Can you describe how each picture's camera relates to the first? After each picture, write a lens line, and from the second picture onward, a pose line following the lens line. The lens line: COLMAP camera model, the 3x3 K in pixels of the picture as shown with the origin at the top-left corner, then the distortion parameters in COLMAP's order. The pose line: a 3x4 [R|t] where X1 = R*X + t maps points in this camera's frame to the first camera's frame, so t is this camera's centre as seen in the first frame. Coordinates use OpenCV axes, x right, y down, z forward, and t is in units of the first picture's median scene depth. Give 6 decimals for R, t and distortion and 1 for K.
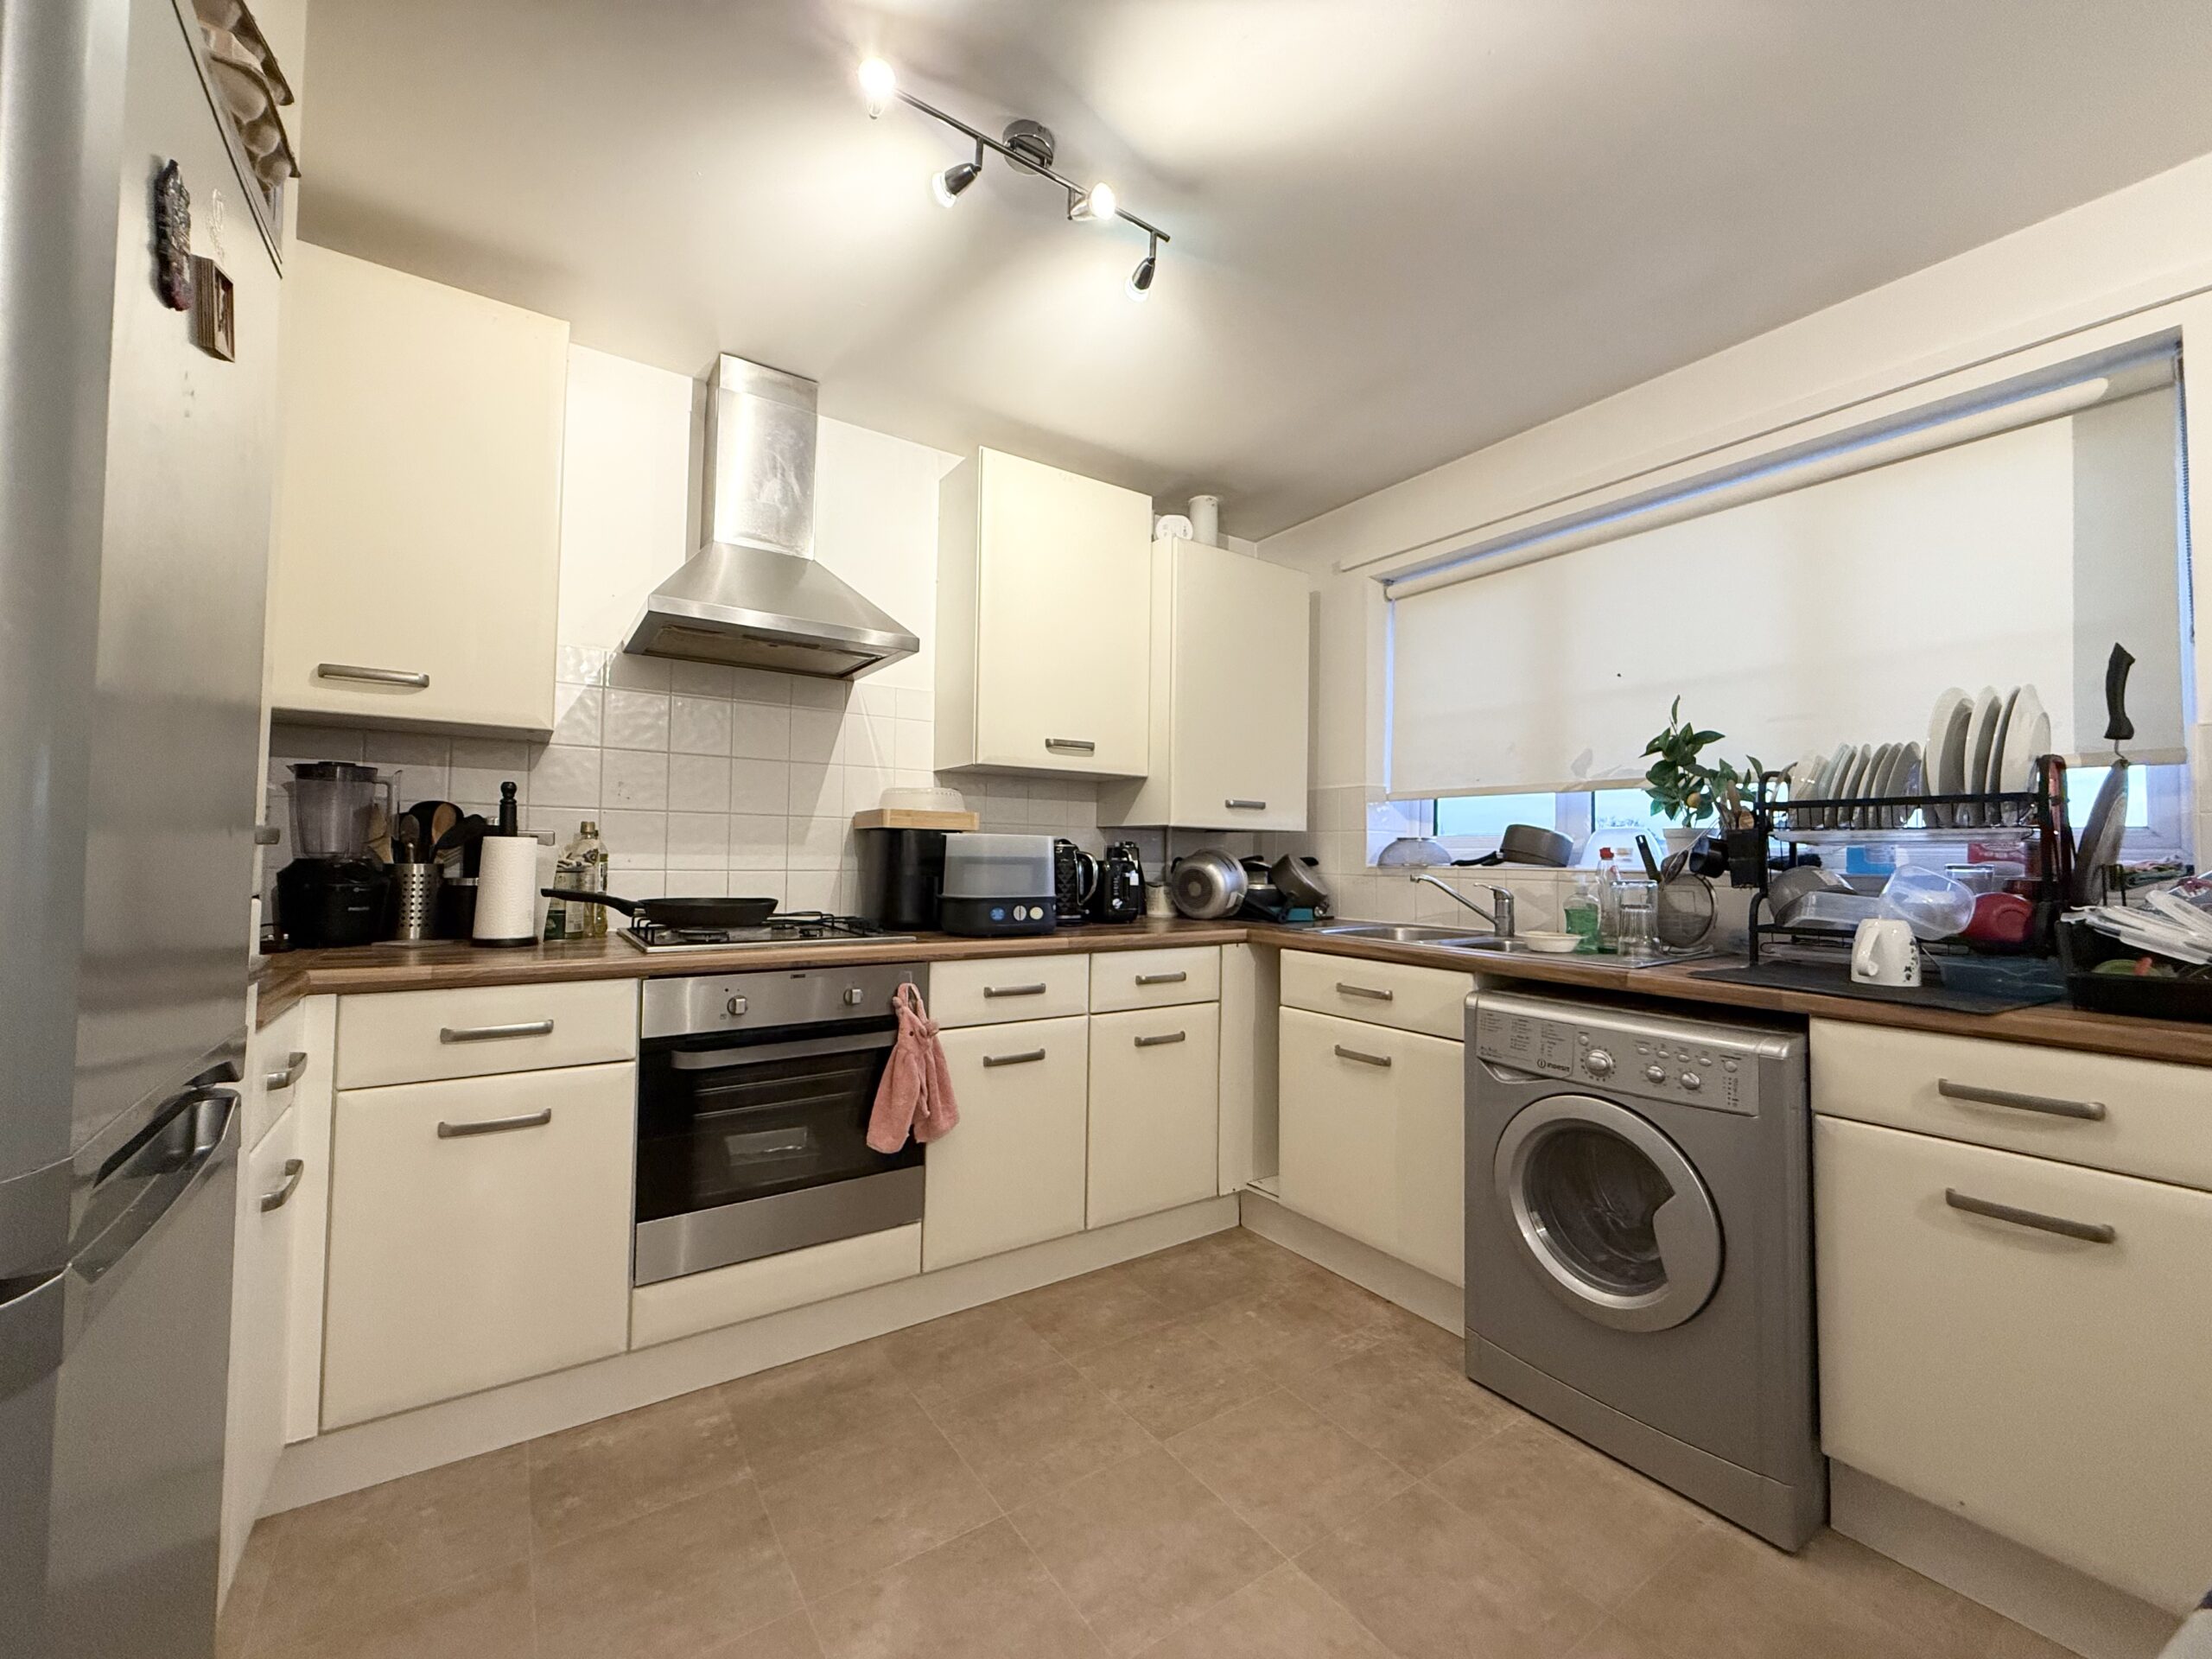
lens RADIAL K [[882.5, 0, 1095.4], [0, 882.5, 827.8], [0, 0, 1]] dist [-0.000266, 0.000275]
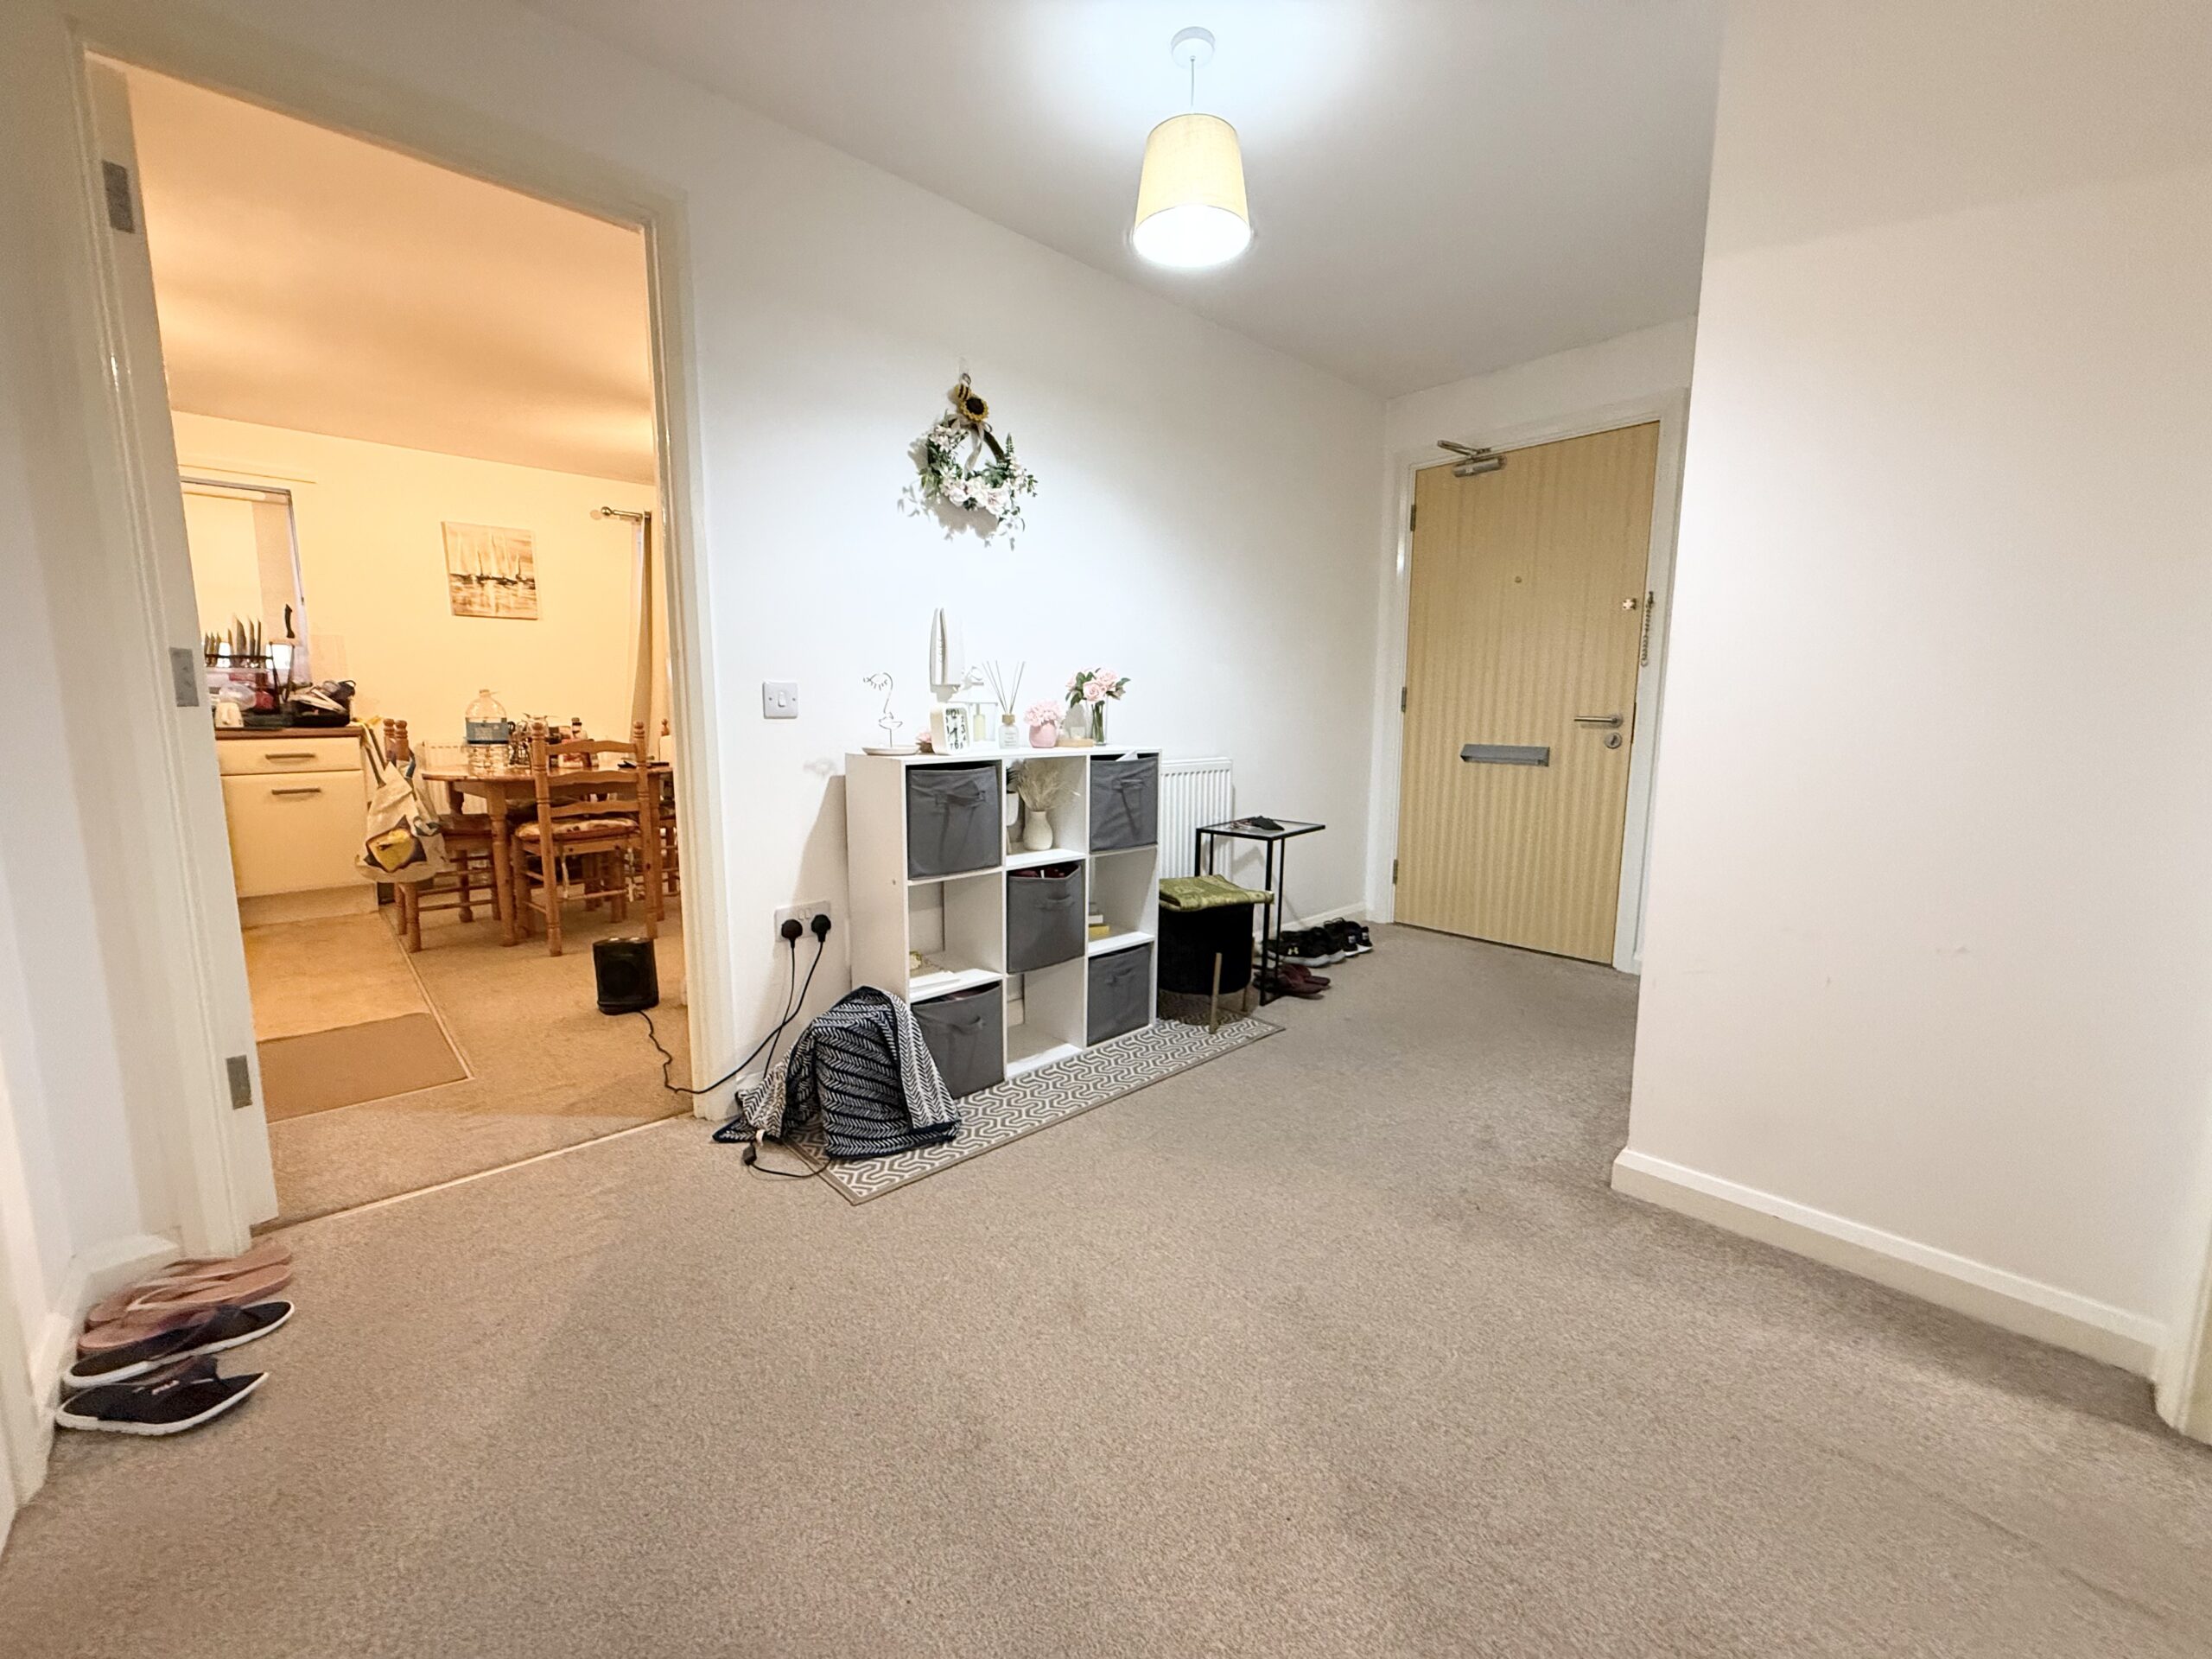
lens RADIAL K [[882.5, 0, 1095.4], [0, 882.5, 827.8], [0, 0, 1]] dist [-0.000266, 0.000275]
pose [[-0.138978, -0.156483, 0.977854, -2.129138], [-0.038717, 0.987540, 0.152530, -0.029273], [-0.989538, -0.016661, -0.143305, -1.204138]]
